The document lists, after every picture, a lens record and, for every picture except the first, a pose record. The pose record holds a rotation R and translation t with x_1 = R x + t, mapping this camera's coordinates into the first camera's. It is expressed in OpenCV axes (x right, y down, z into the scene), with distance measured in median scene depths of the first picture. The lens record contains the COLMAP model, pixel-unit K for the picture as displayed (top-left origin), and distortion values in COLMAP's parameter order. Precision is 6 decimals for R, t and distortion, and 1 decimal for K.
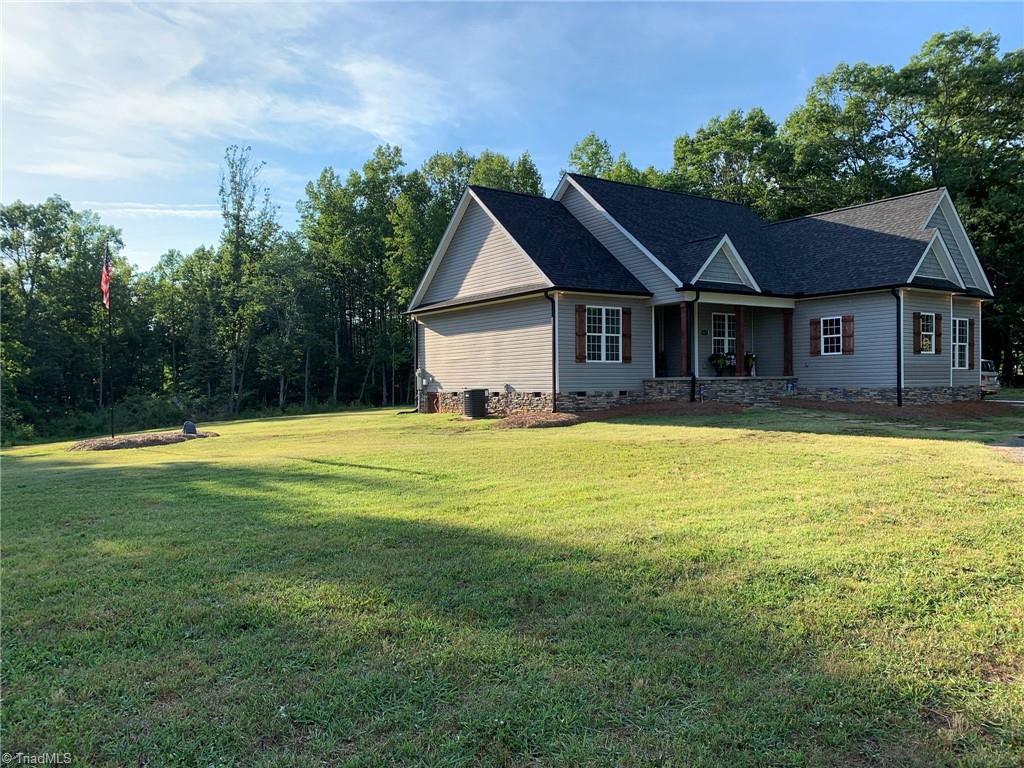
lens RADIAL K [[780.9, 0, 520.9], [0, 780.9, 392.1], [0, 0, 1]] dist [0.037453, -0.055552]
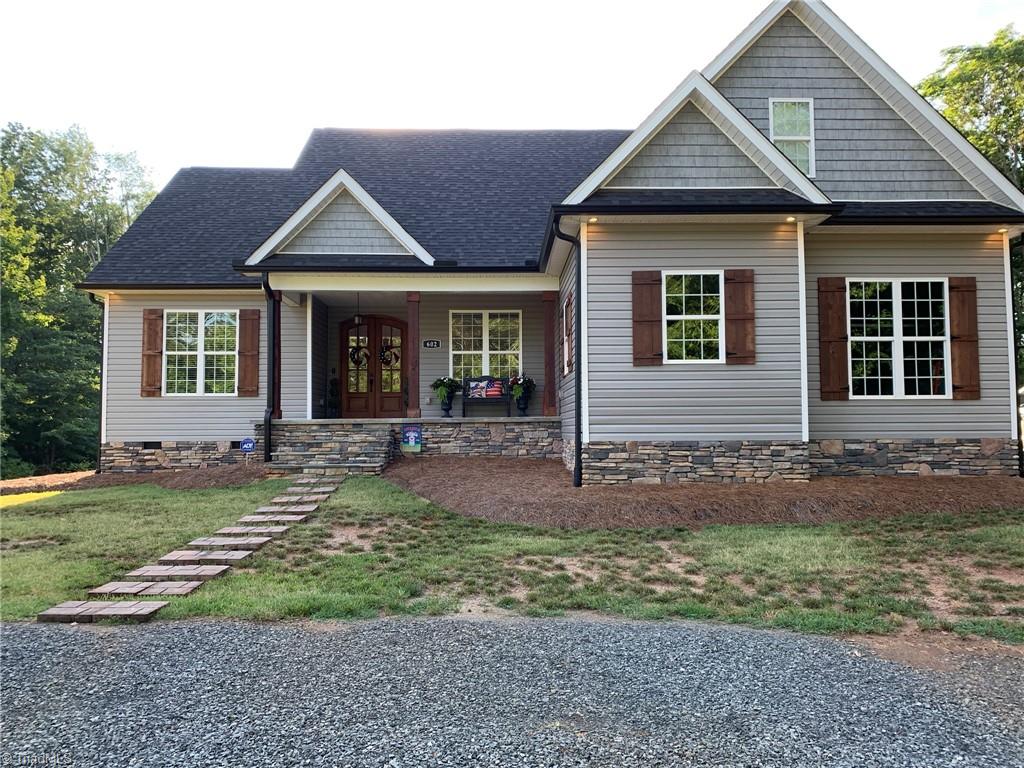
lens RADIAL K [[780.9, 0, 513.0], [0, 780.9, 377.1], [0, 0, 1]] dist [0.037453, -0.055552]
pose [[0.841839, -0.029425, -0.538927, 0.643059], [-0.008834, 0.997628, -0.068269, -0.011633], [0.539657, 0.062233, 0.839582, 0.573204]]
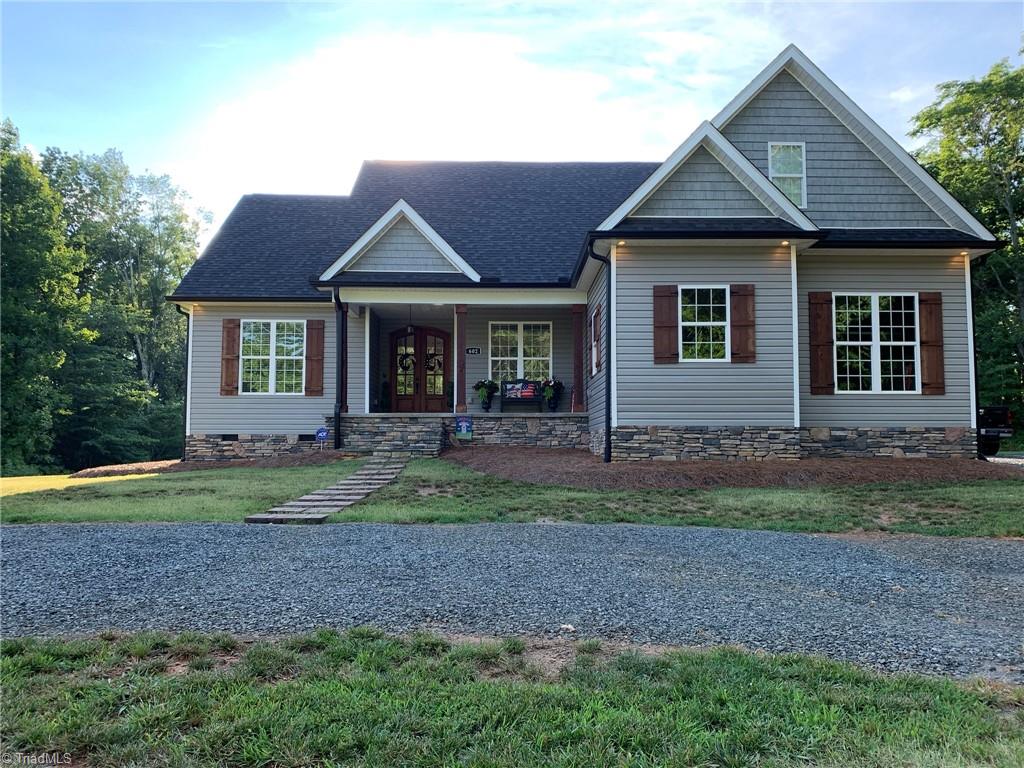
lens RADIAL K [[780.9, 0, 512.4], [0, 780.9, 390.0], [0, 0, 1]] dist [0.037453, -0.055552]
pose [[0.836464, -0.030614, -0.547166, 0.671336], [-0.015780, 0.996679, -0.079888, 0.011803], [0.547794, 0.075458, 0.833203, 0.489131]]
